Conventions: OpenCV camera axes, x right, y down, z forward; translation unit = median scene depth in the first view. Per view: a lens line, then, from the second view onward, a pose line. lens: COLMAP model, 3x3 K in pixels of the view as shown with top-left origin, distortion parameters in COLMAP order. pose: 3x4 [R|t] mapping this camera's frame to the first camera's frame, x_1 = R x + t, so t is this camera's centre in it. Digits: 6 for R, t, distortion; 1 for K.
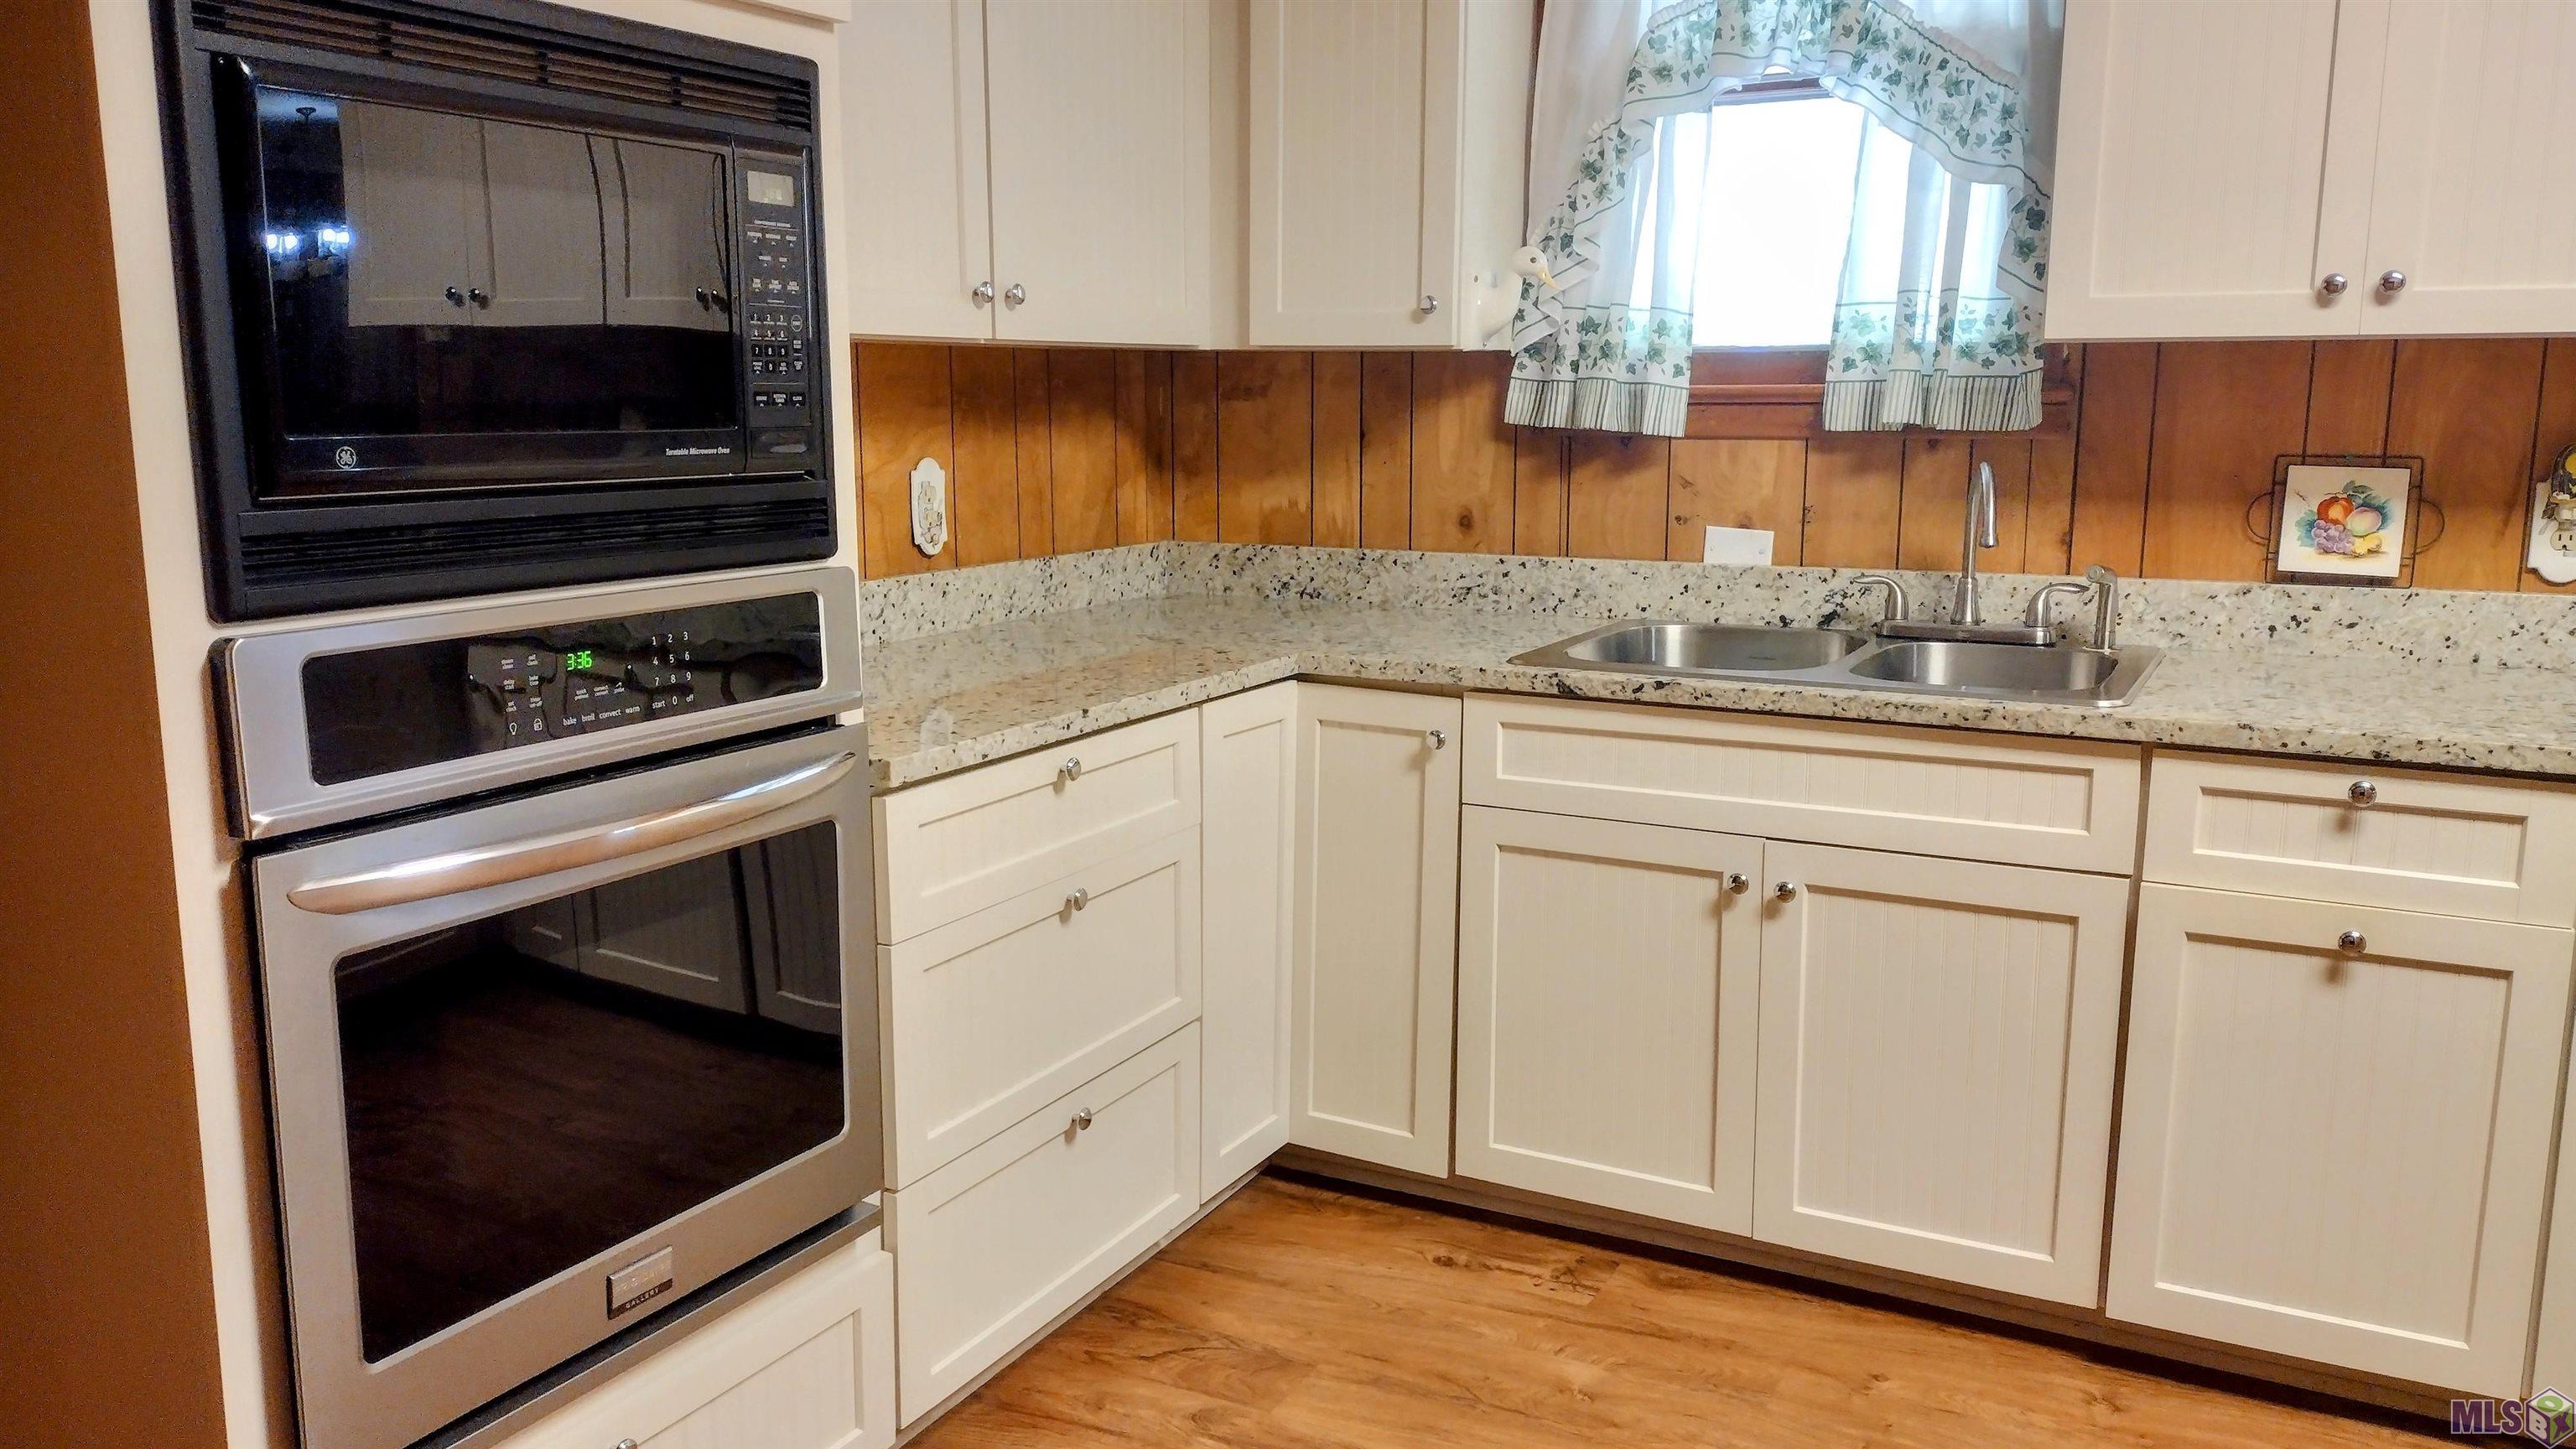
lens RADIAL K [[1928.7, 0, 1288.3], [0, 1928.7, 720.4], [0, 0, 1]] dist [0.094412, -0.150686]
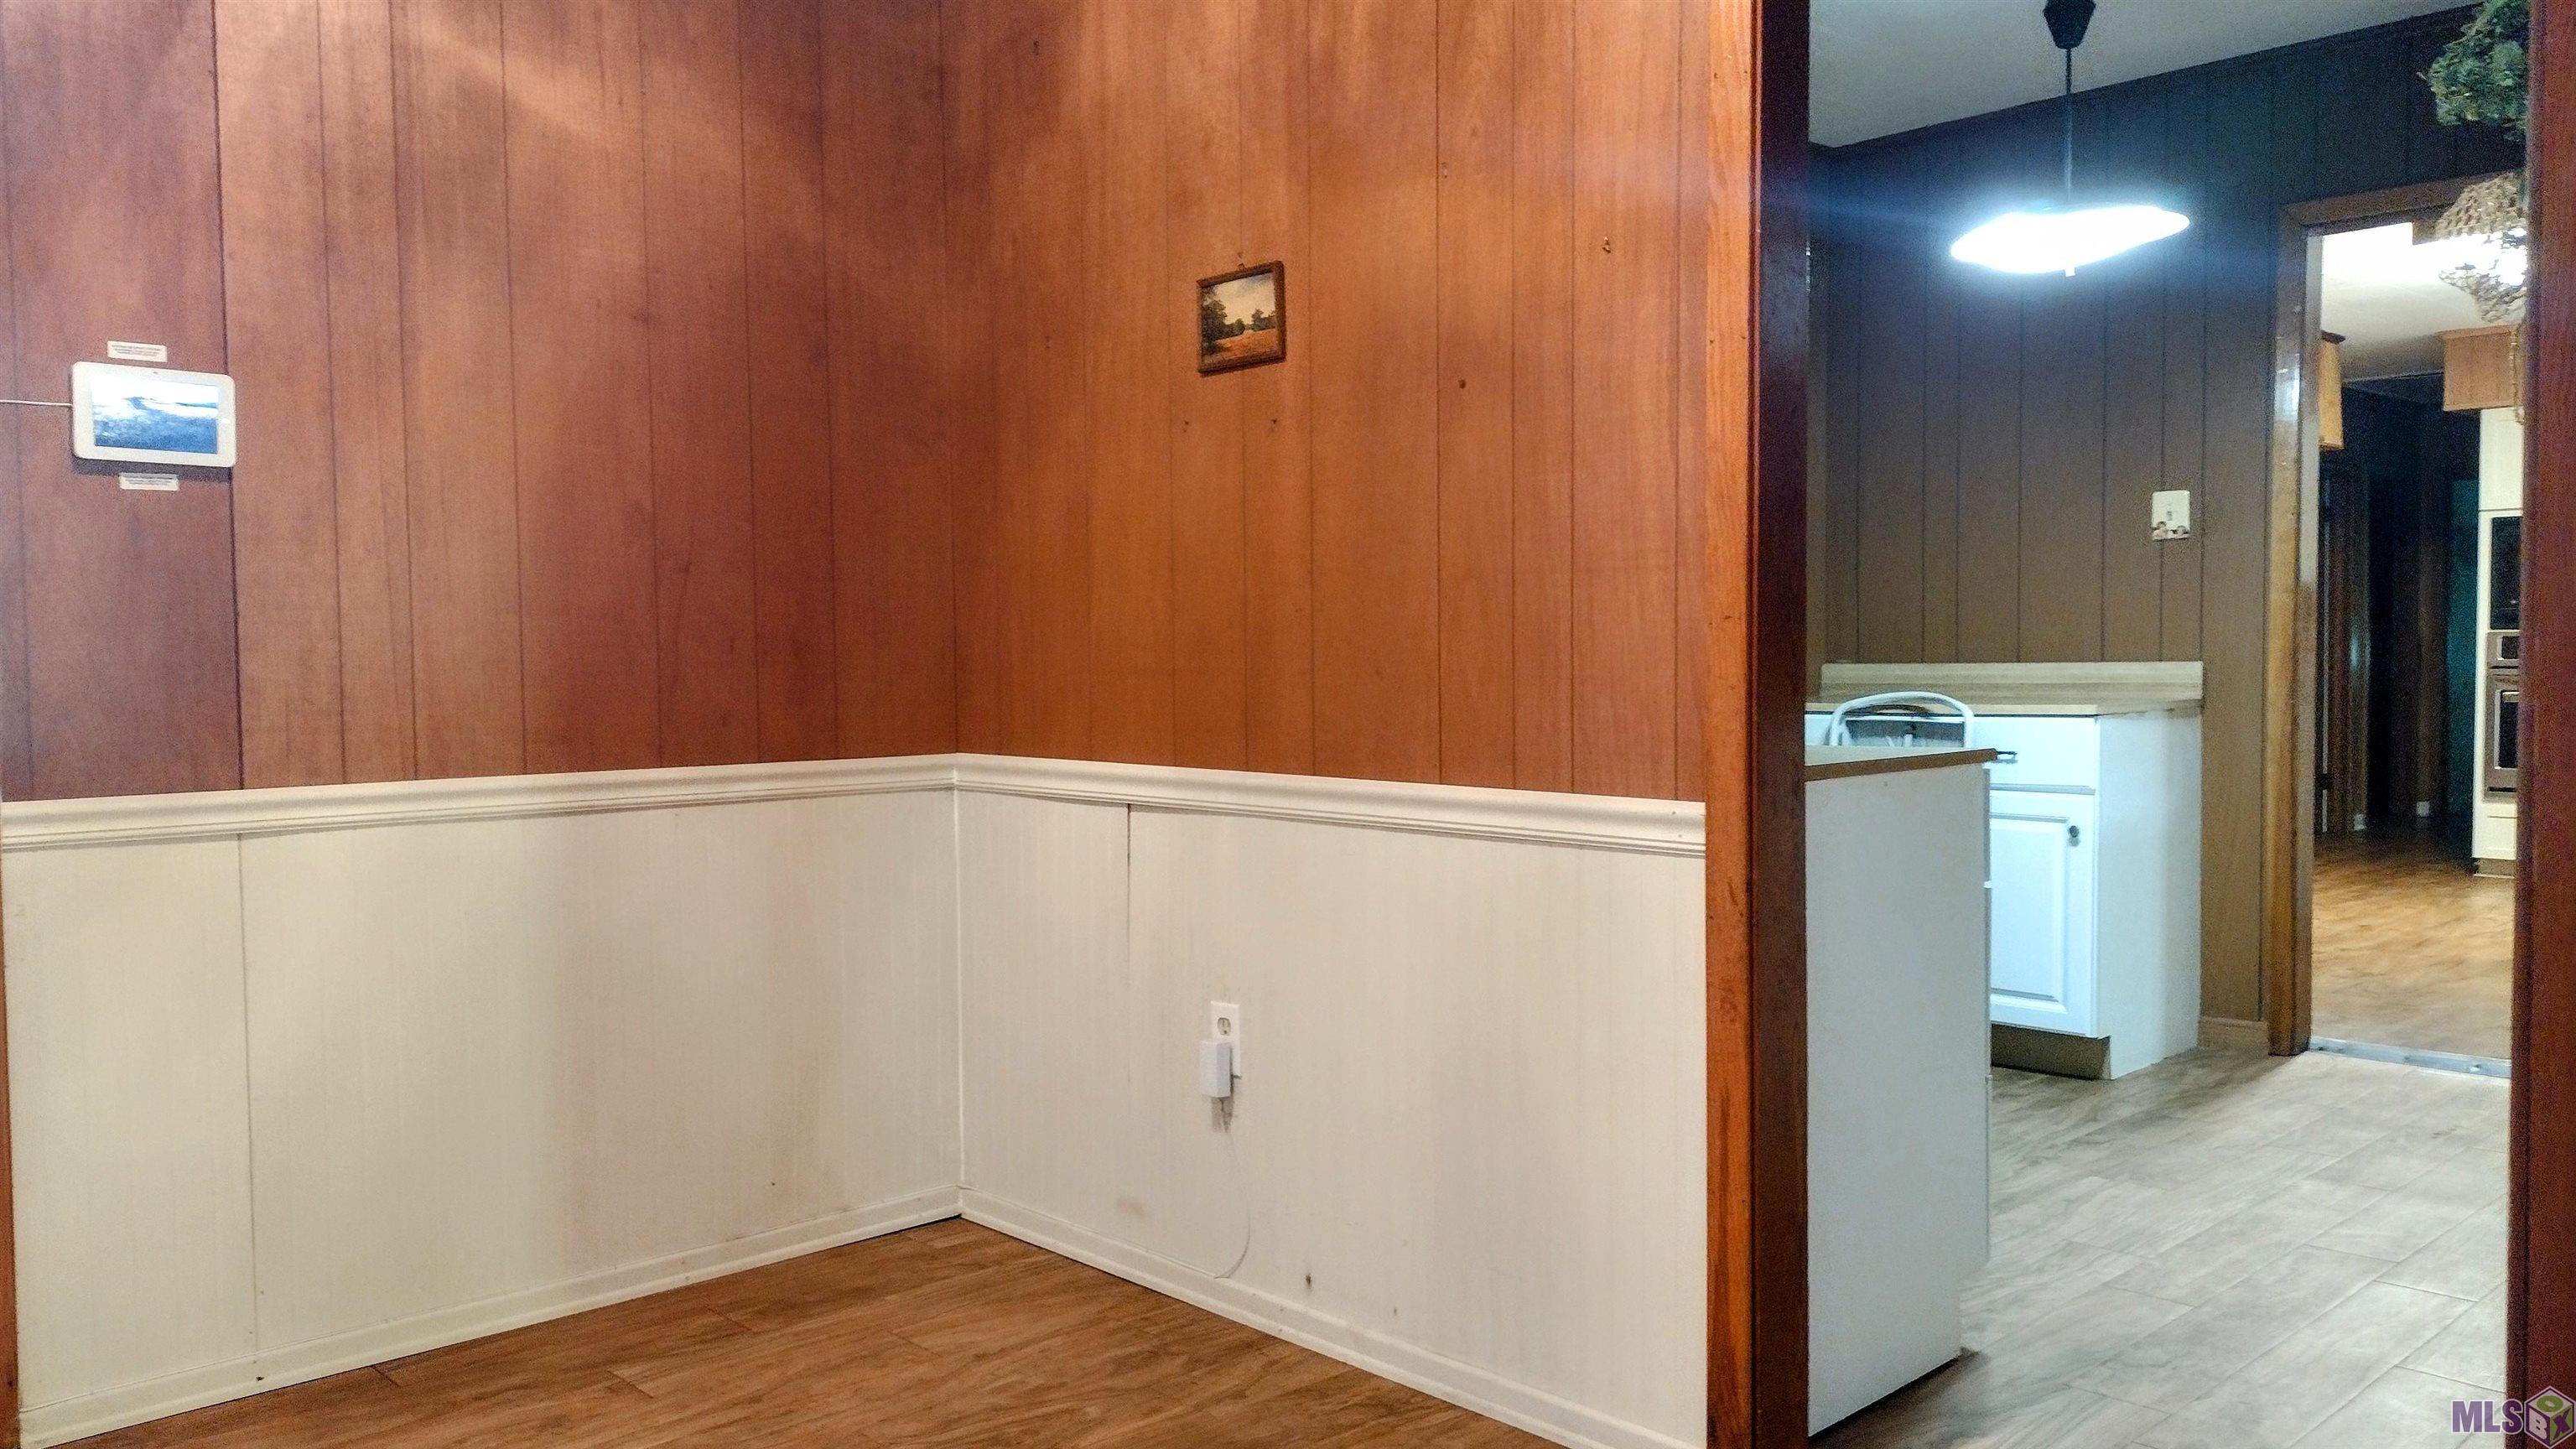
lens RADIAL K [[1963.7, 0, 1276.3], [0, 1963.7, 729.9], [0, 0, 1]] dist [0.058632, -0.088853]
pose [[-0.305685, 0.041669, -0.951221, 3.238471], [-0.158810, 0.982816, 0.094088, 0.139004], [0.938795, 0.179824, -0.293814, -0.325706]]
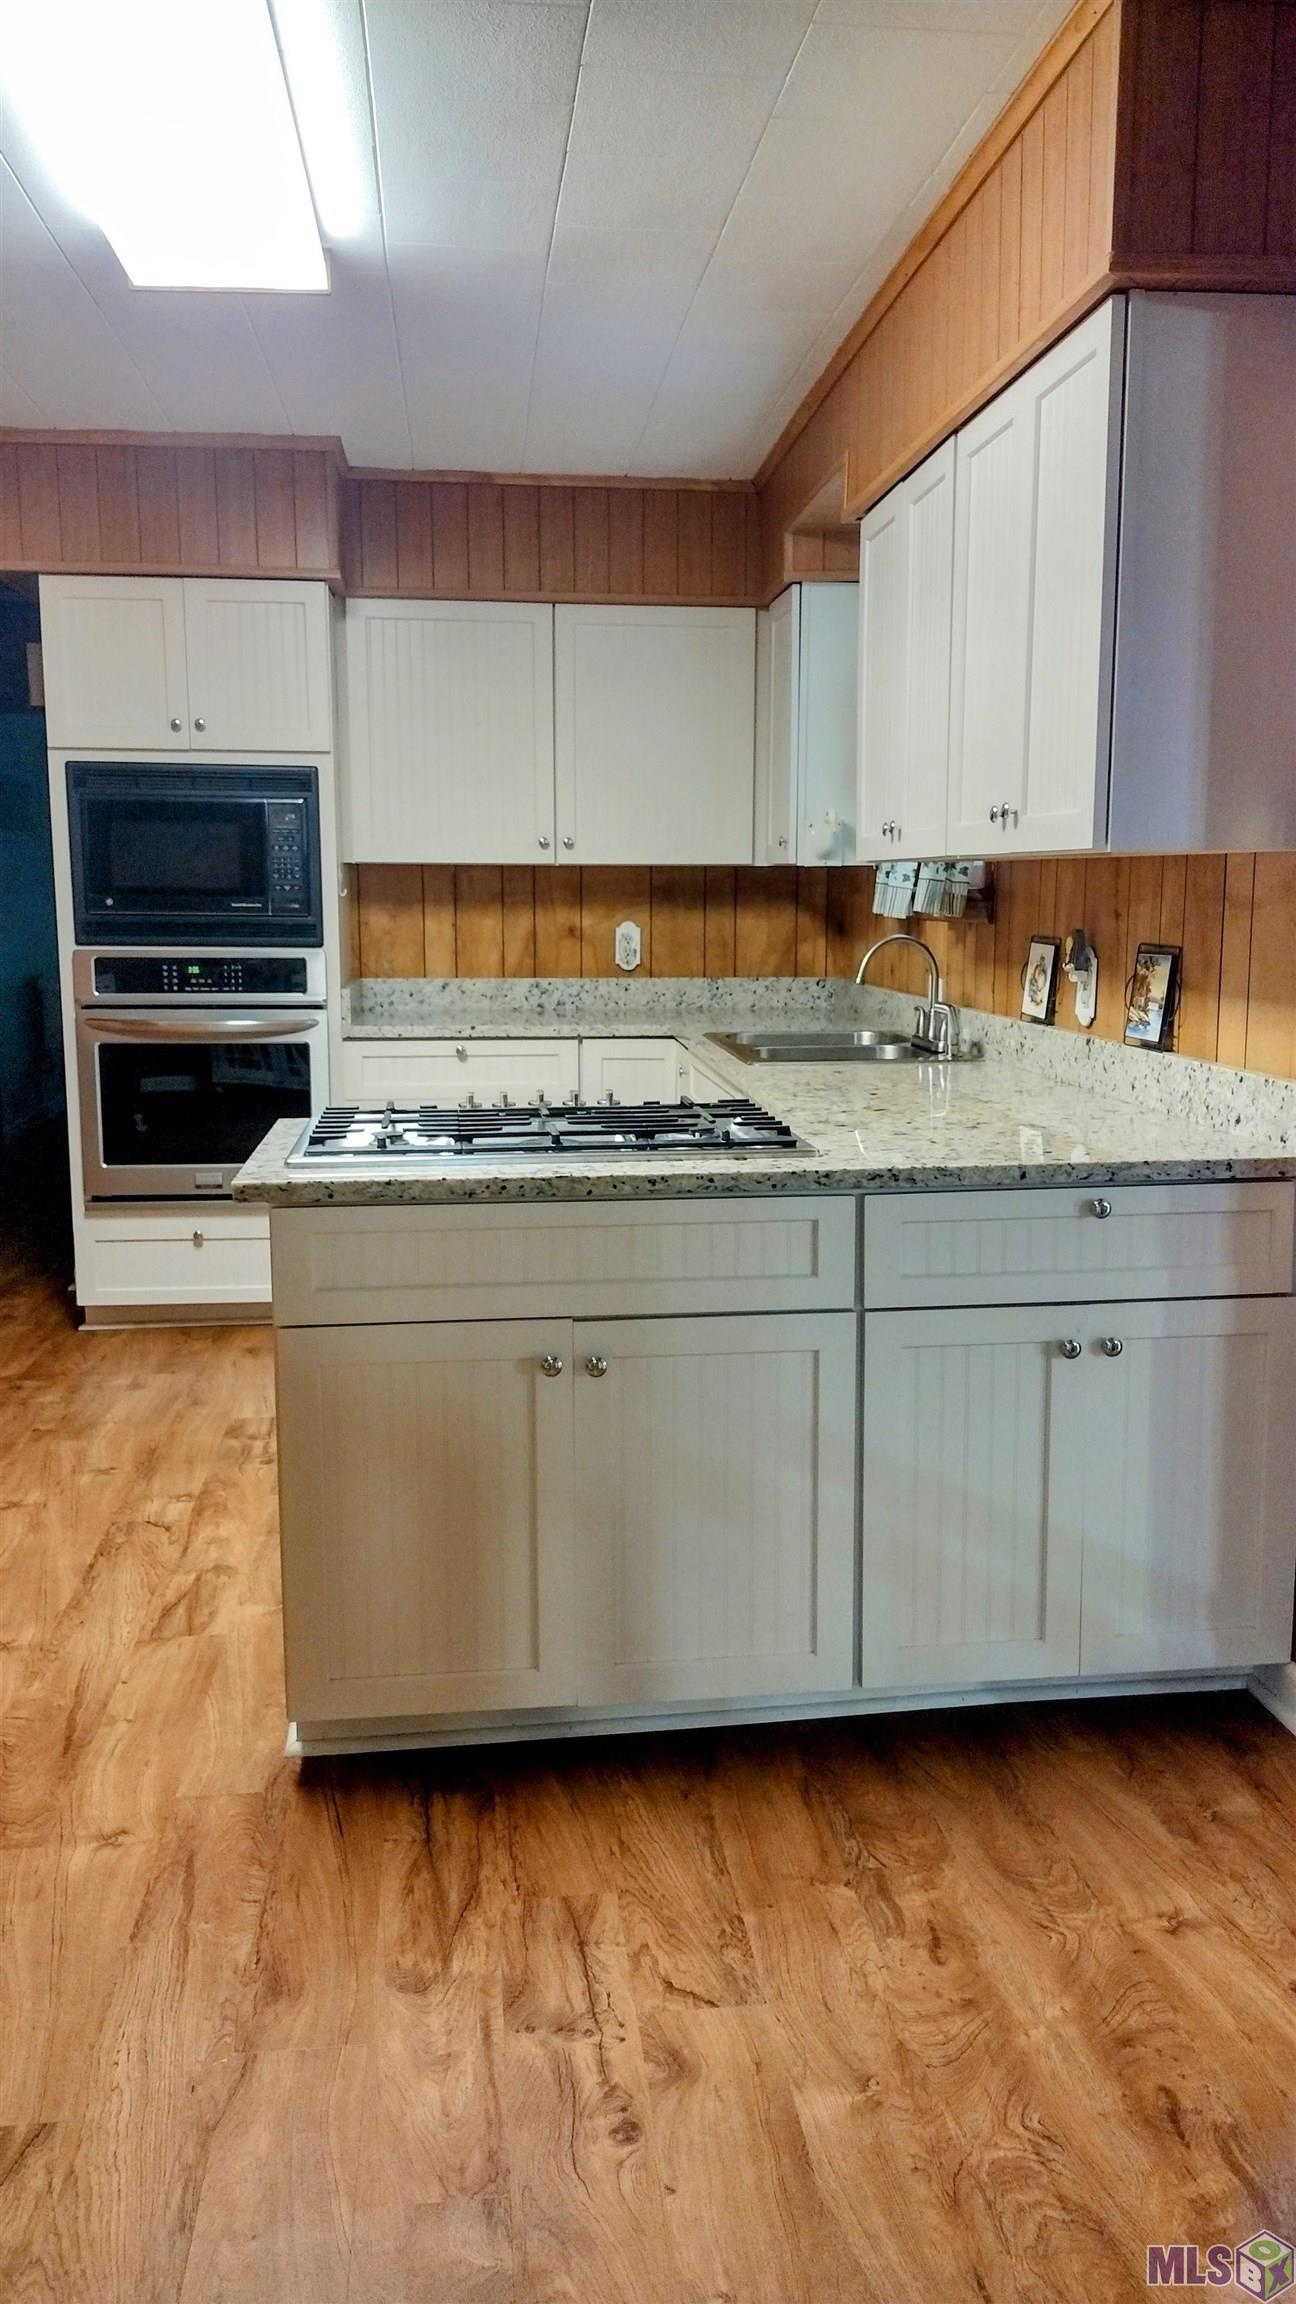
lens RADIAL K [[1699.6, 0, 651.3], [0, 1699.6, 1152.7], [0, 0, 1]] dist [0.068514, -0.097895]
pose [[0.574072, 0.131207, -0.808224, 1.404793], [-0.145967, 0.987666, 0.056658, -0.002246], [0.805689, 0.085448, 0.586143, 0.006667]]
